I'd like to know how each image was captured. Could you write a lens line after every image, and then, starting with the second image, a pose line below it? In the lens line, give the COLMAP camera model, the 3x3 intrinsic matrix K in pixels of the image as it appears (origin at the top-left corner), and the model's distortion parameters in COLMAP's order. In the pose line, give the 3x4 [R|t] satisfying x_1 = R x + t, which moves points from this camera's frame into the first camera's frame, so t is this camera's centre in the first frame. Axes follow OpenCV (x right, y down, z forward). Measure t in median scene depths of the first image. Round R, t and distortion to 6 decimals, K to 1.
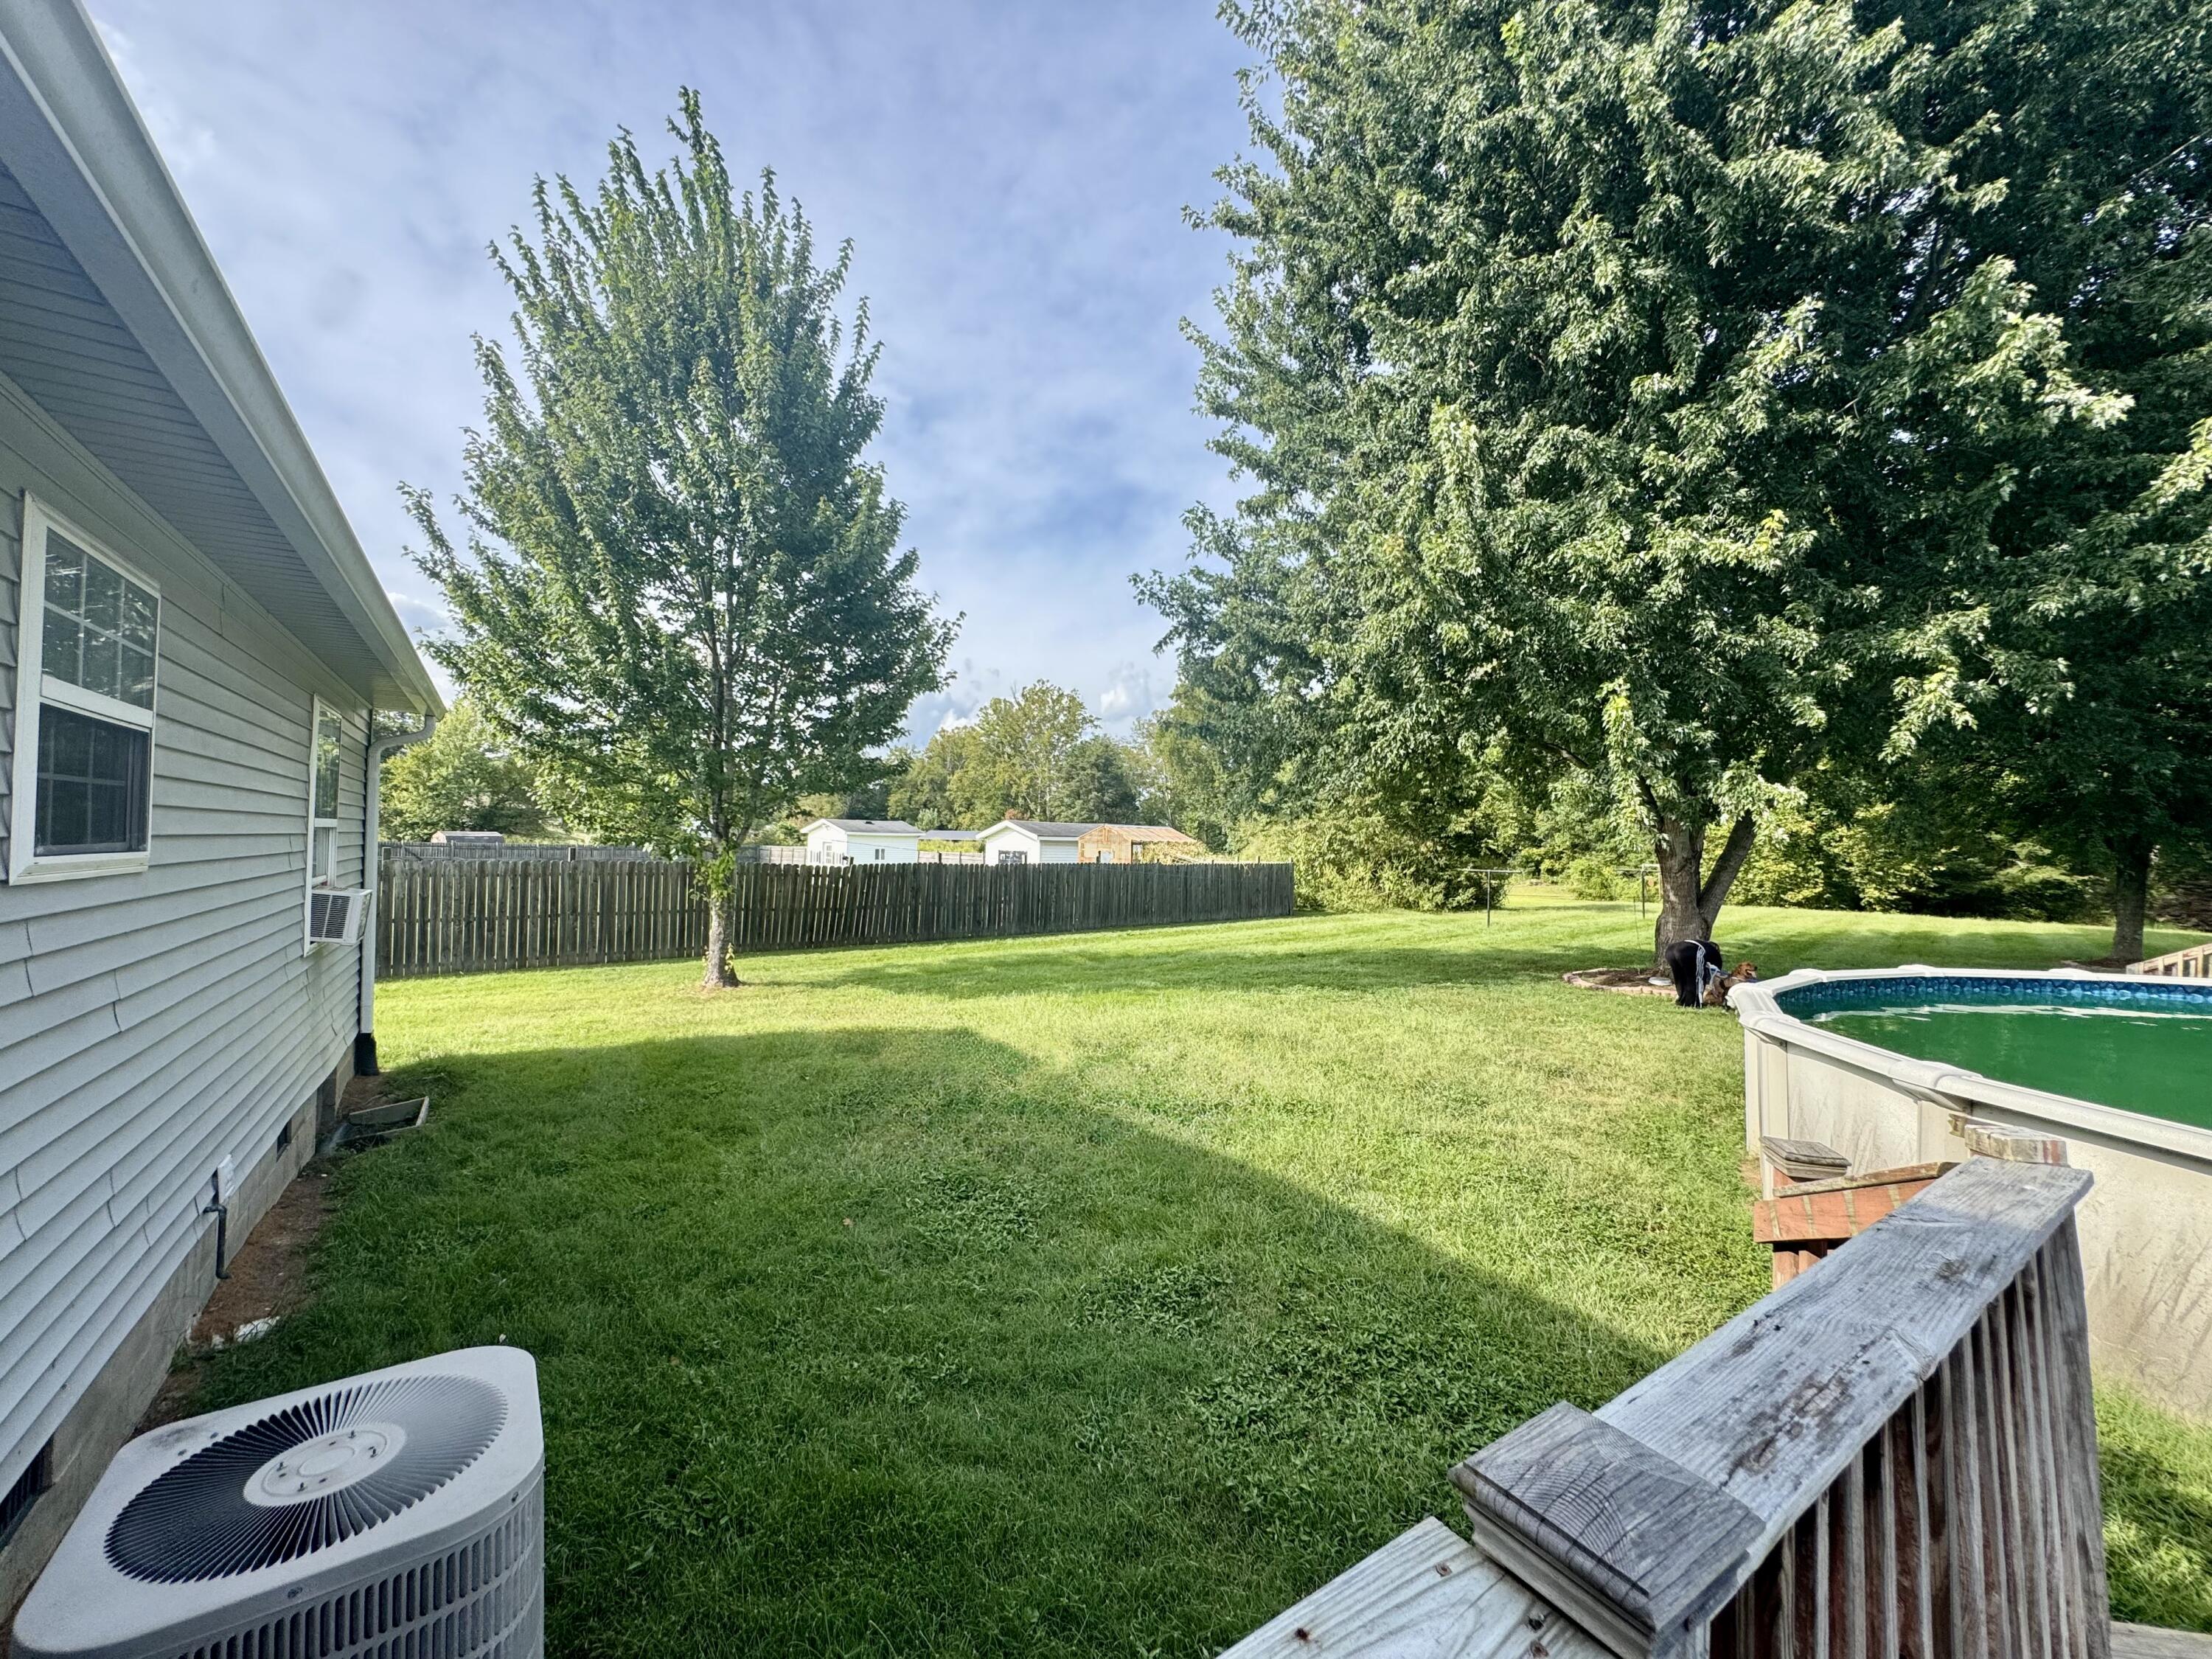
lens RADIAL K [[884.7, 0, 1106.0], [0, 884.7, 829.5], [0, 0, 1]] dist [-0.000539, -0.000242]
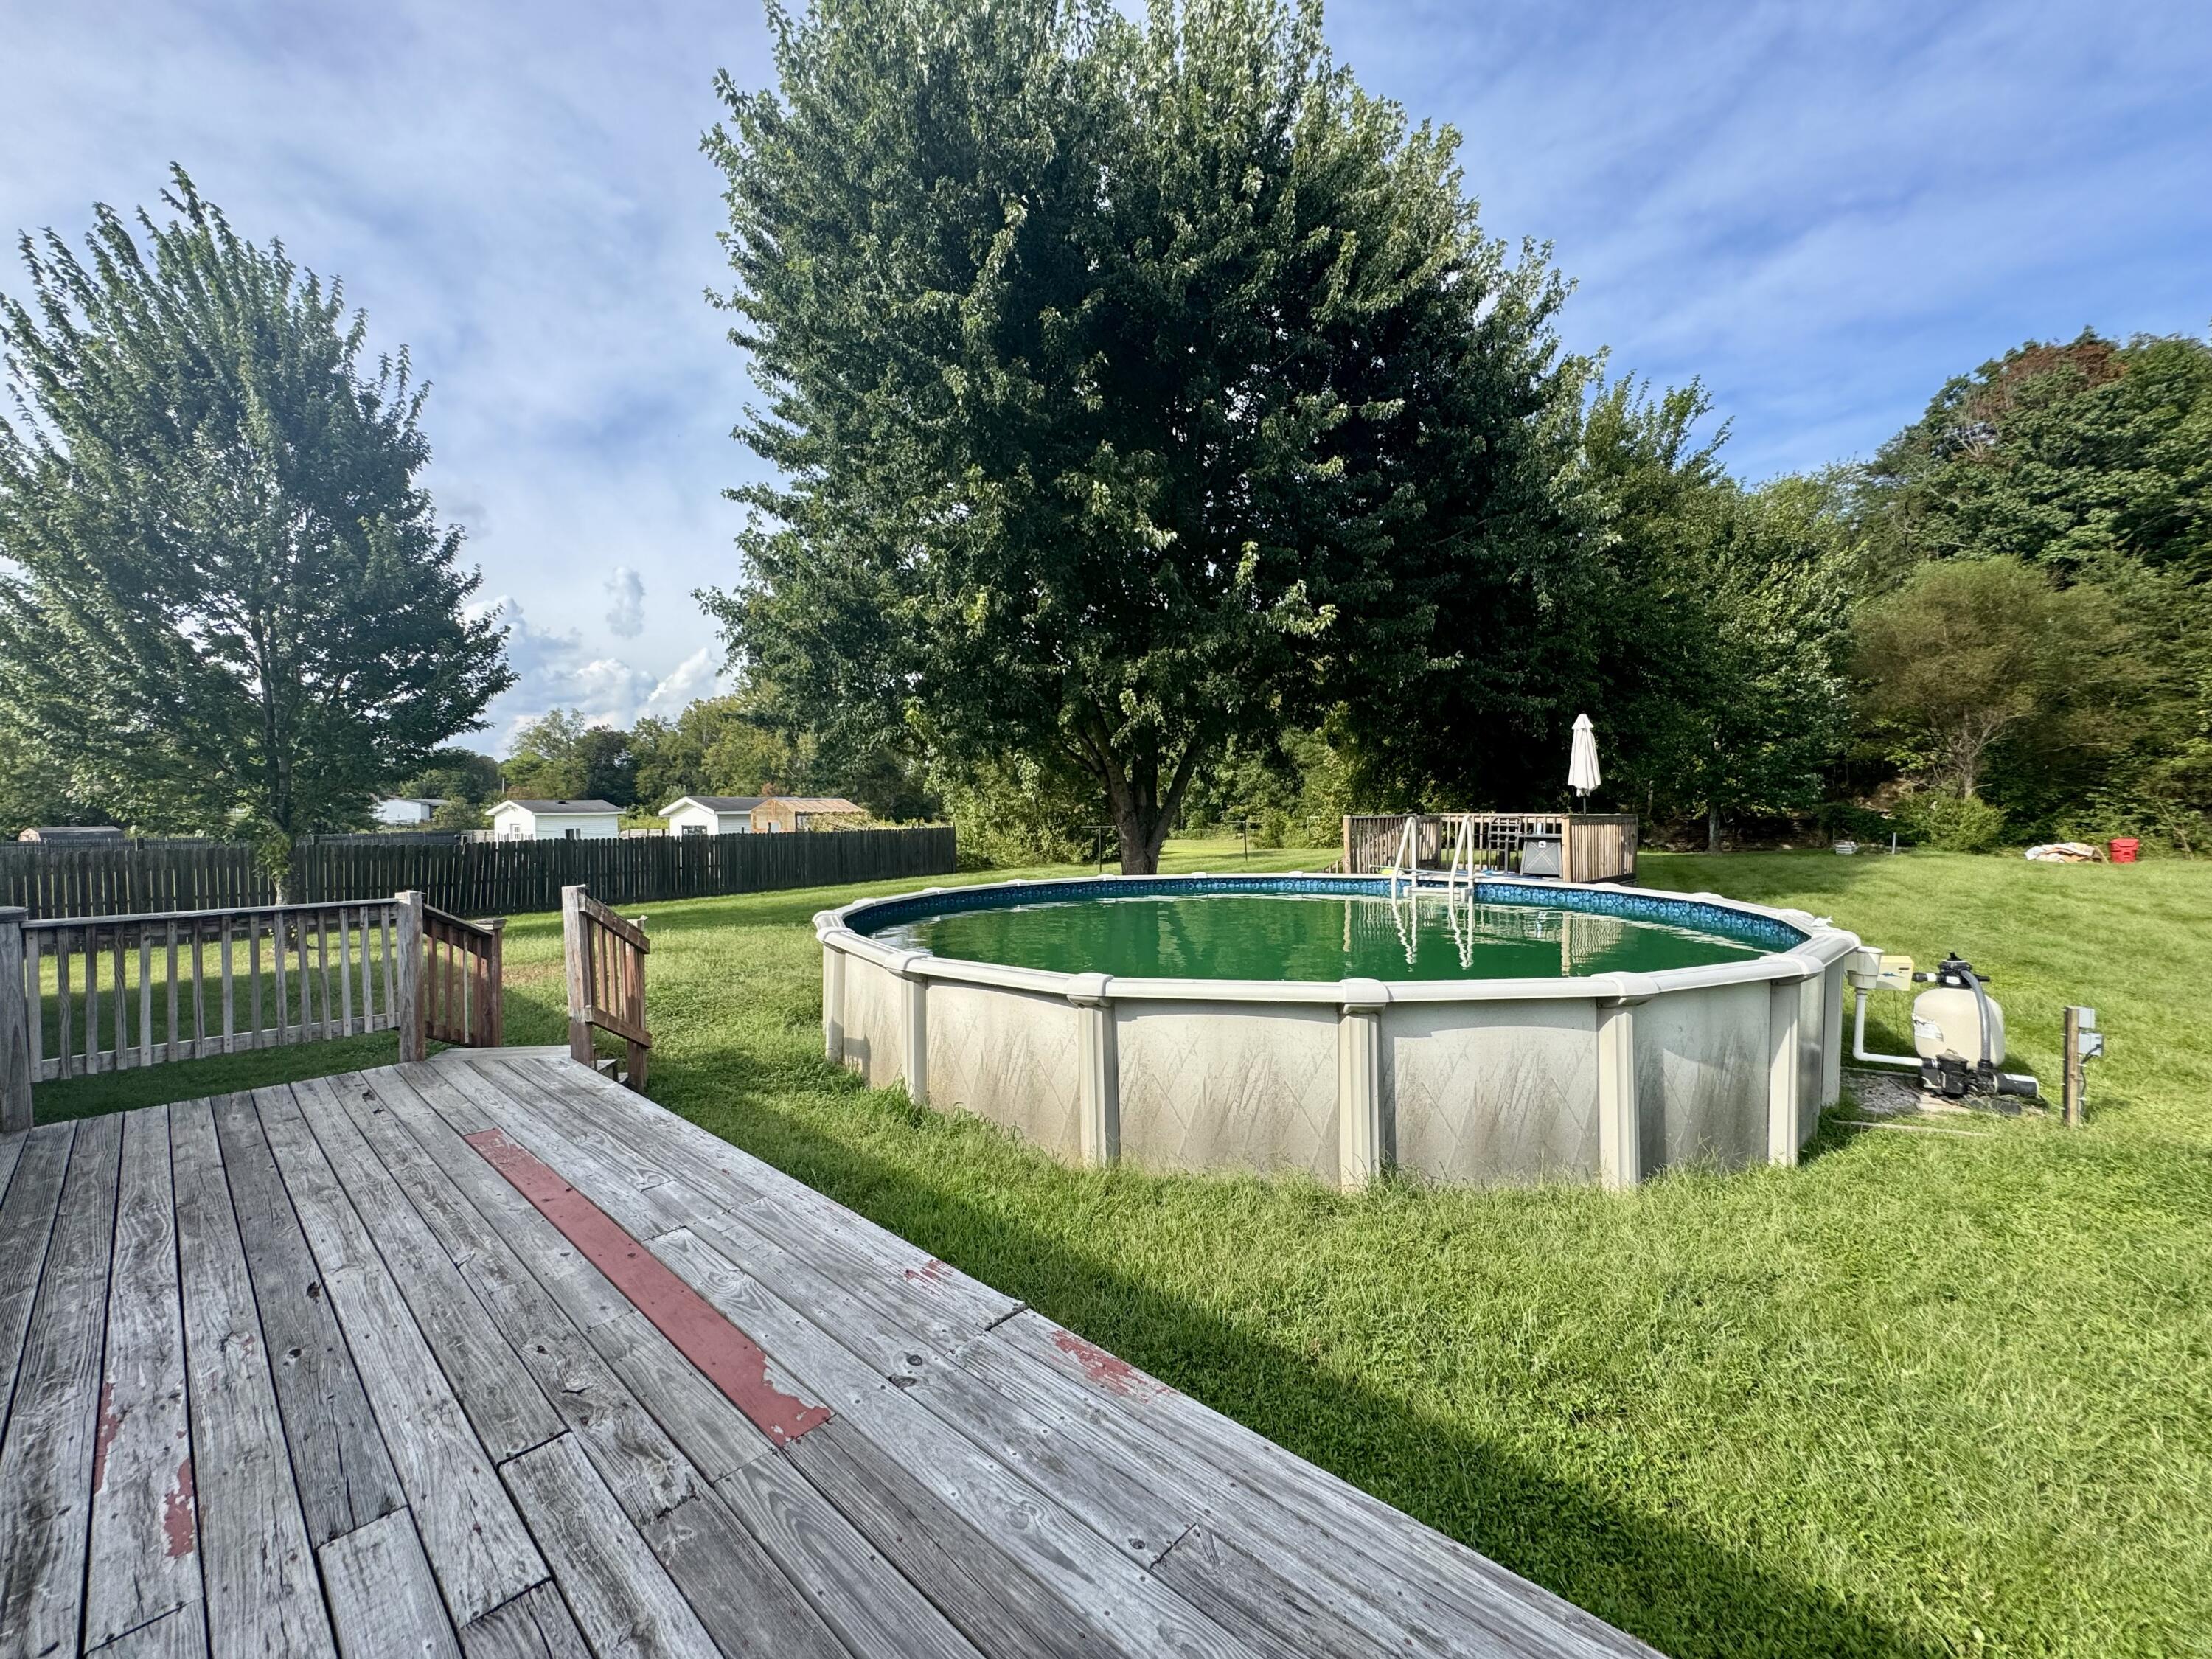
lens RADIAL K [[884.7, 0, 1106.0], [0, 884.7, 829.5], [0, 0, 1]] dist [-0.000539, -0.000242]
pose [[0.973518, -0.038783, 0.225297, 0.147210], [0.030486, 0.998727, 0.040191, 0.001728], [-0.226569, -0.032259, 0.973461, -0.150411]]
